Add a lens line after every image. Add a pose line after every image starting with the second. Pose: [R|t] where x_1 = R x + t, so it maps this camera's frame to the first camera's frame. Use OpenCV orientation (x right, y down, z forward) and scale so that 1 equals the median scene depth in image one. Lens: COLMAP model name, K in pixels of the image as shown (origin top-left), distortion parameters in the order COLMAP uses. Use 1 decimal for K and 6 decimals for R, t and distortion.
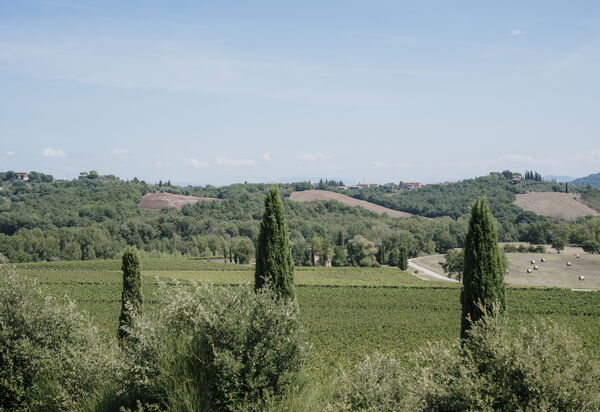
lens RADIAL K [[512.4, 0, 316.7], [0, 512.4, 207.9], [0, 0, 1]] dist [0.001393, 0.001515]
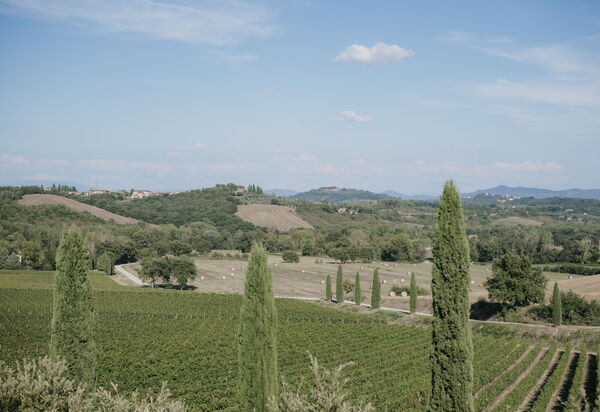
lens RADIAL K [[512.4, 0, 316.7], [0, 512.4, 207.9], [0, 0, 1]] dist [0.001393, 0.001515]
pose [[0.991354, 0.034808, 0.126513, 0.412819], [-0.034452, 0.999394, -0.005007, -0.021777], [-0.126610, 0.000605, 0.991952, -0.084888]]
